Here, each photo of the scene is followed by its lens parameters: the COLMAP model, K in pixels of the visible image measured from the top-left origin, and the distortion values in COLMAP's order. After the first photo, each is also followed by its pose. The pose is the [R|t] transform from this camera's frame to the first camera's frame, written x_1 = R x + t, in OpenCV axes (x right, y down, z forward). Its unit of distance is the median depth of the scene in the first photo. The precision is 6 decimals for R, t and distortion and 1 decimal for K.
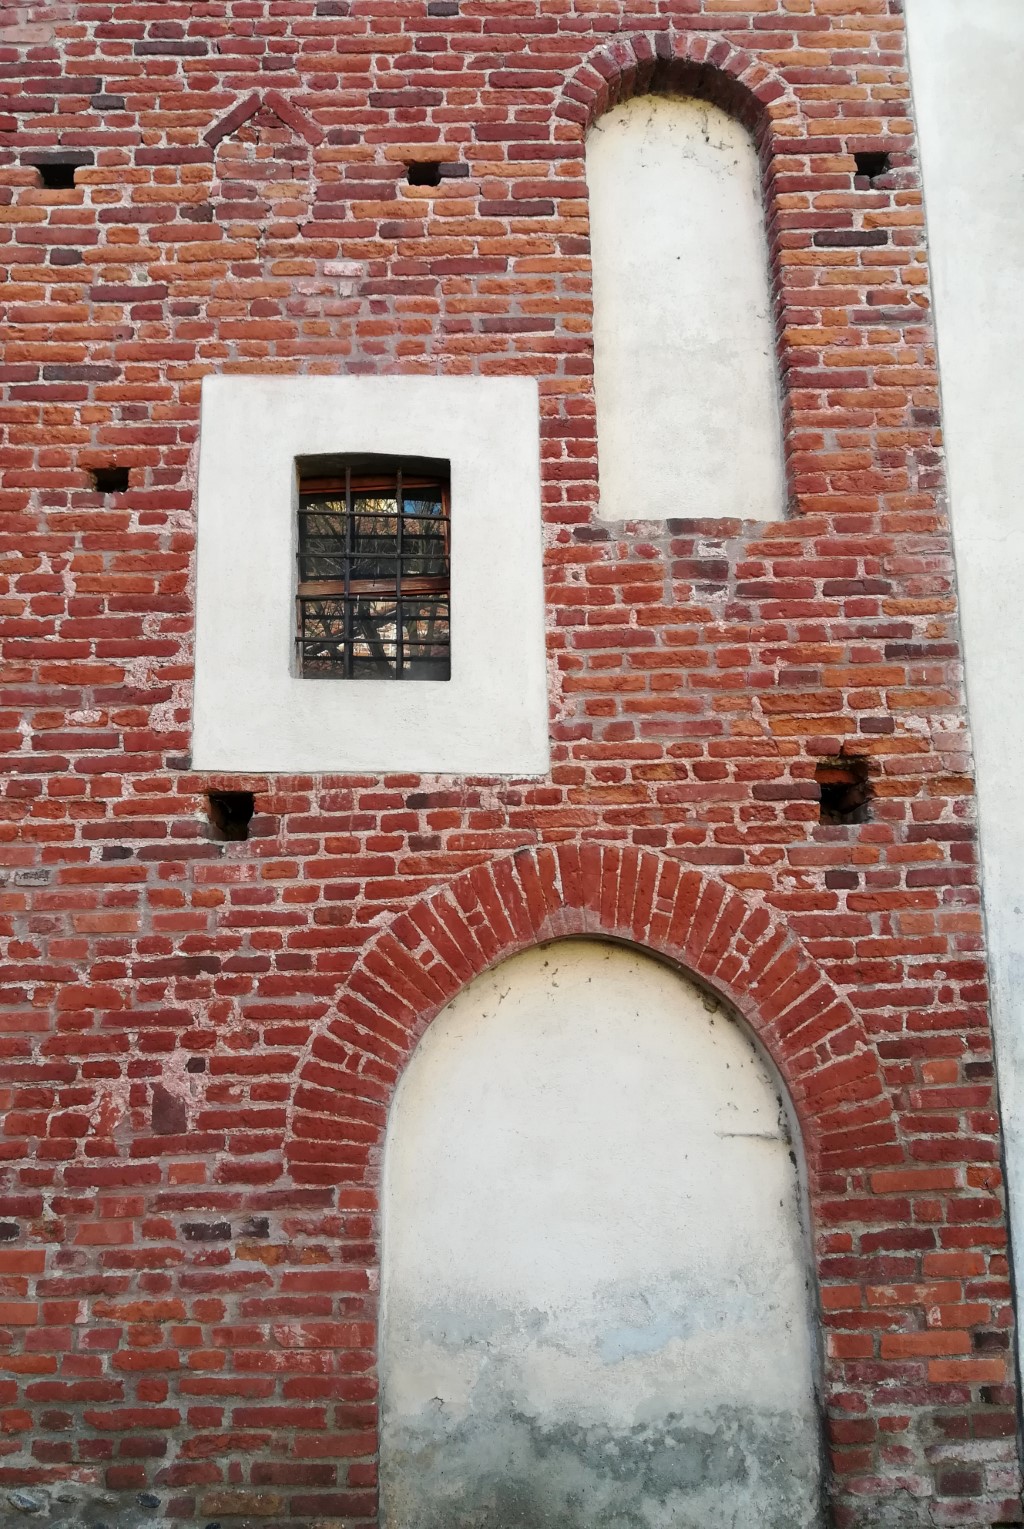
lens RADIAL K [[1150.9, 0, 512.0], [0, 1150.9, 764.5], [0, 0, 1]] dist [0.069307, -0.094887]
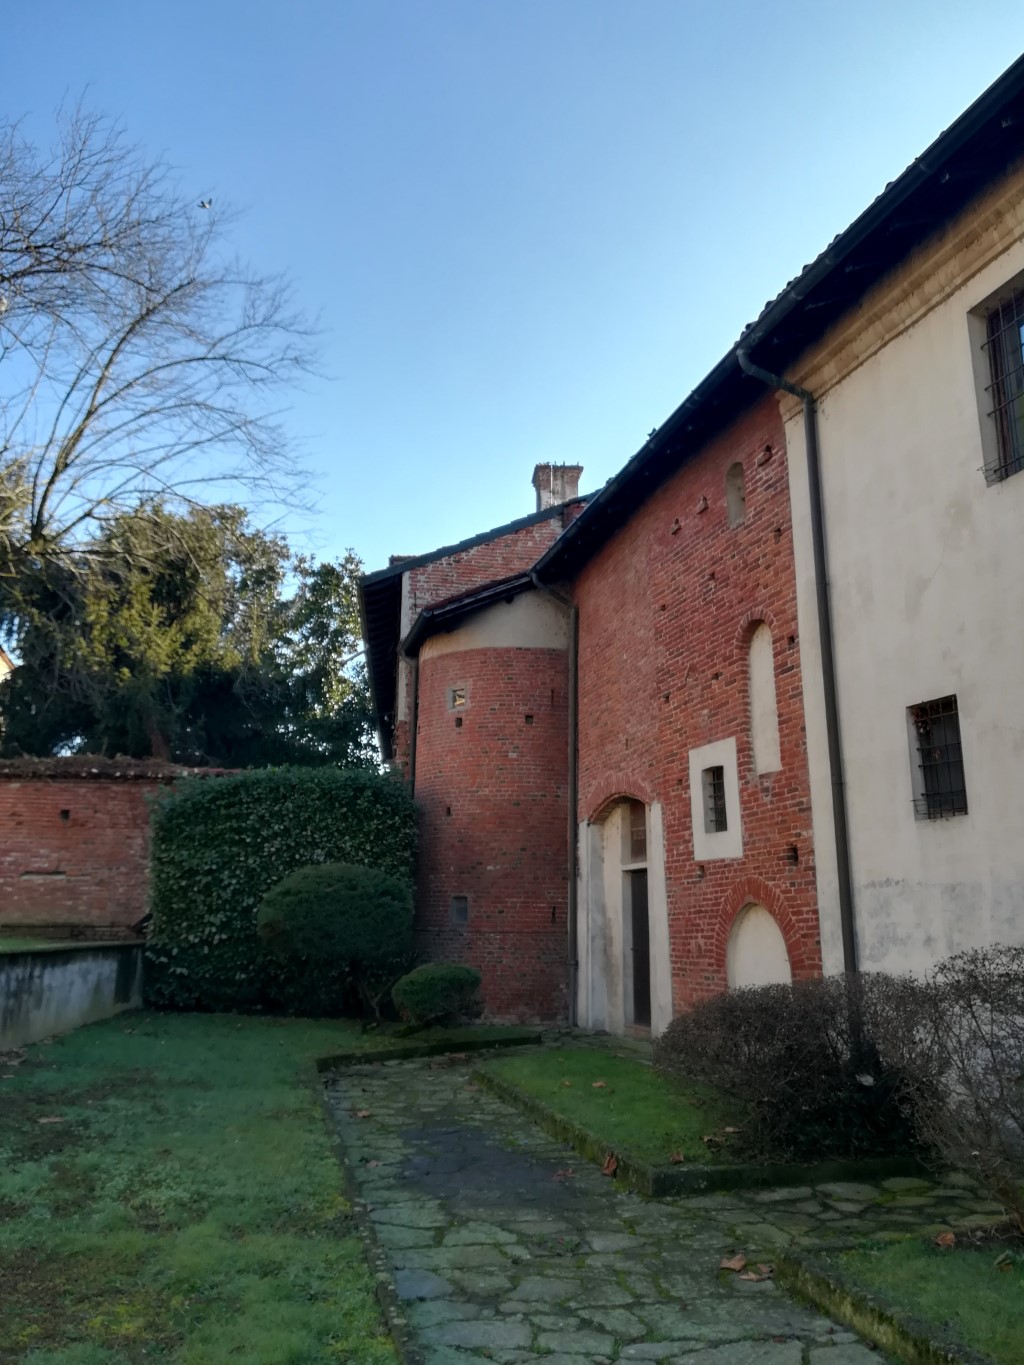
lens RADIAL K [[1067.7, 0, 512.0], [0, 1067.7, 682.5], [0, 0, 1]] dist [0.089976, -0.143455]
pose [[0.307857, -0.204340, -0.929230, 2.902342], [0.194620, 0.969538, -0.148726, -0.153092], [0.931315, -0.135061, 0.338248, -0.682388]]
